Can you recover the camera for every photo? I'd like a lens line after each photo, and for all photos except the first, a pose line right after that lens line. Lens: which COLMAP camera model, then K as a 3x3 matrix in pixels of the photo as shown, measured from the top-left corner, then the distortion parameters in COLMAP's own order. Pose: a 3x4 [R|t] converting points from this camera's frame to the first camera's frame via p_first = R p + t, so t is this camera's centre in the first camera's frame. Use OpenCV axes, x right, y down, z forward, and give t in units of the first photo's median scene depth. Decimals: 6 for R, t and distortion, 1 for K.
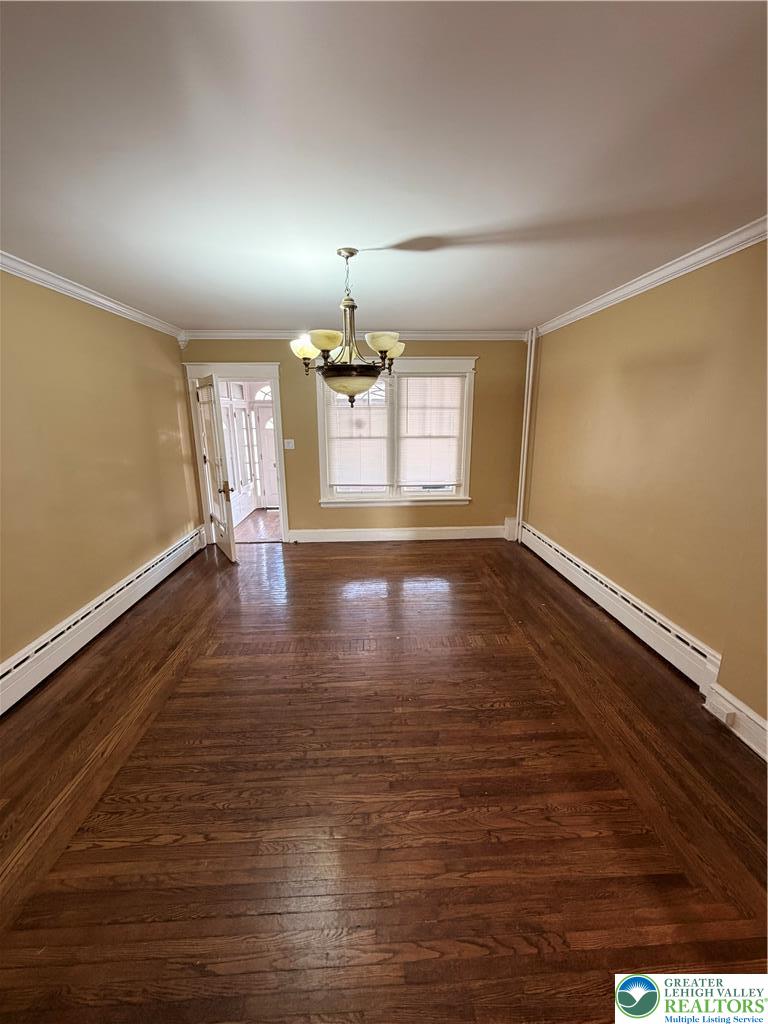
lens RADIAL K [[406.5, 0, 384.0], [0, 406.5, 512.0], [0, 0, 1]] dist [-0.001422, -0.000130]
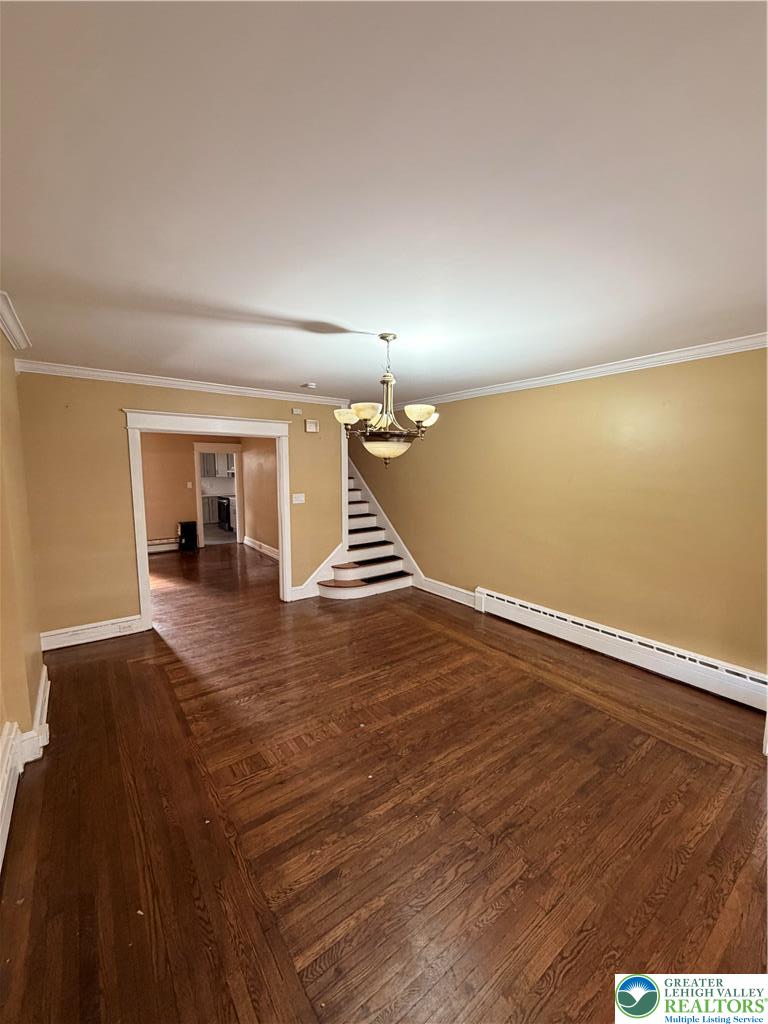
lens RADIAL K [[406.5, 0, 384.0], [0, 406.5, 512.0], [0, 0, 1]] dist [-0.001422, -0.000130]
pose [[-0.830702, 0.071471, -0.552111, 0.571506], [-0.125954, 0.941883, 0.311436, -0.517326], [0.542283, 0.328251, -0.773421, 1.993648]]
